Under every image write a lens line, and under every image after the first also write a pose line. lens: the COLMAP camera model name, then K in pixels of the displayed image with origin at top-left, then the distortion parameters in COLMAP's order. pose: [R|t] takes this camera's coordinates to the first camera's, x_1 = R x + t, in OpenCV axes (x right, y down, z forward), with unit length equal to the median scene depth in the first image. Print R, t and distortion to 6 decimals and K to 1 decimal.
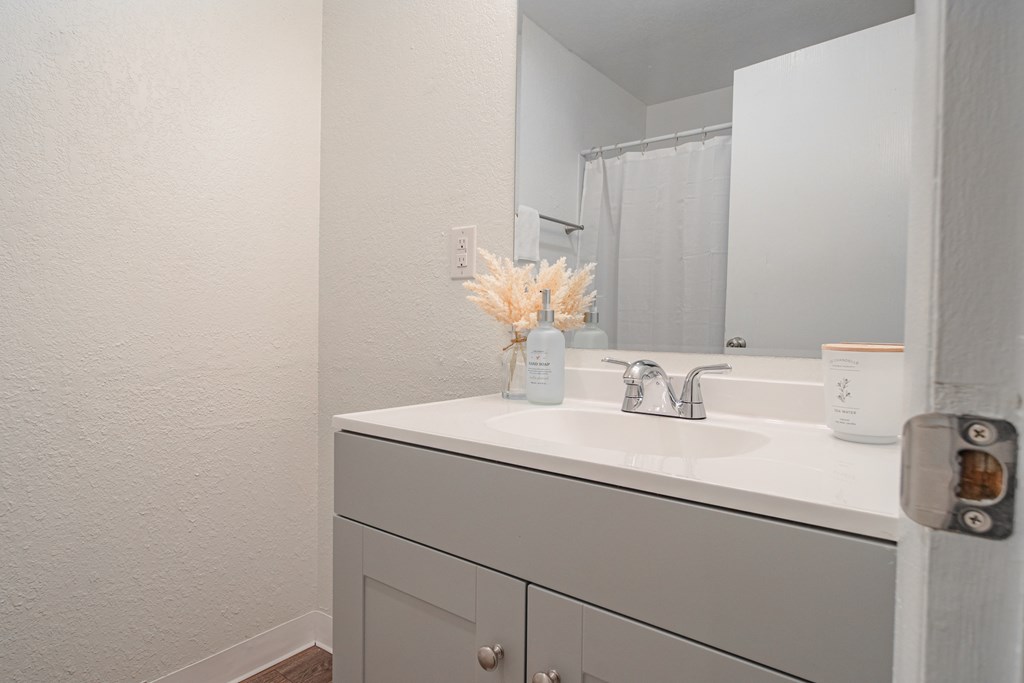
lens RADIAL K [[575.3, 0, 508.6], [0, 575.3, 341.9], [0, 0, 1]] dist [0.002613, 0.000350]
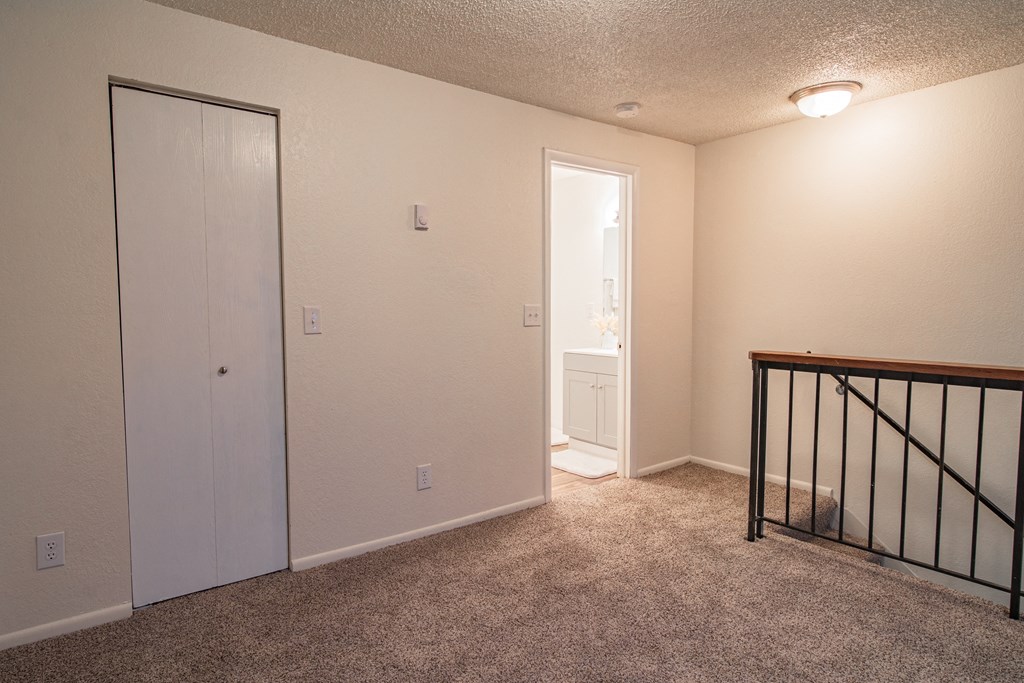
lens RADIAL K [[575.3, 0, 508.6], [0, 575.3, 341.9], [0, 0, 1]] dist [0.002613, 0.000350]
pose [[0.963611, -0.001389, -0.267305, 0.492501], [0.010852, 0.999365, 0.033926, -0.100083], [0.267088, -0.035592, 0.963015, -3.332523]]
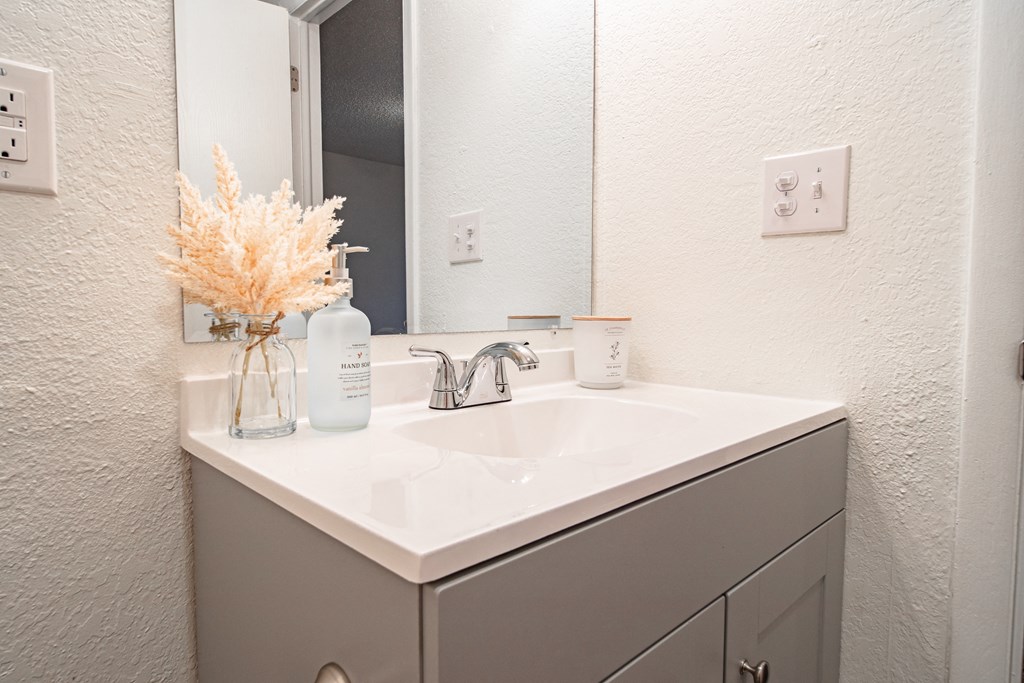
lens RADIAL K [[575.3, 0, 508.6], [0, 575.3, 341.9], [0, 0, 1]] dist [0.002613, 0.000350]
pose [[0.149628, -0.073082, 0.986038, -0.543374], [0.031183, 0.997117, 0.069171, -0.025506], [-0.988251, 0.020398, 0.151475, 0.743412]]
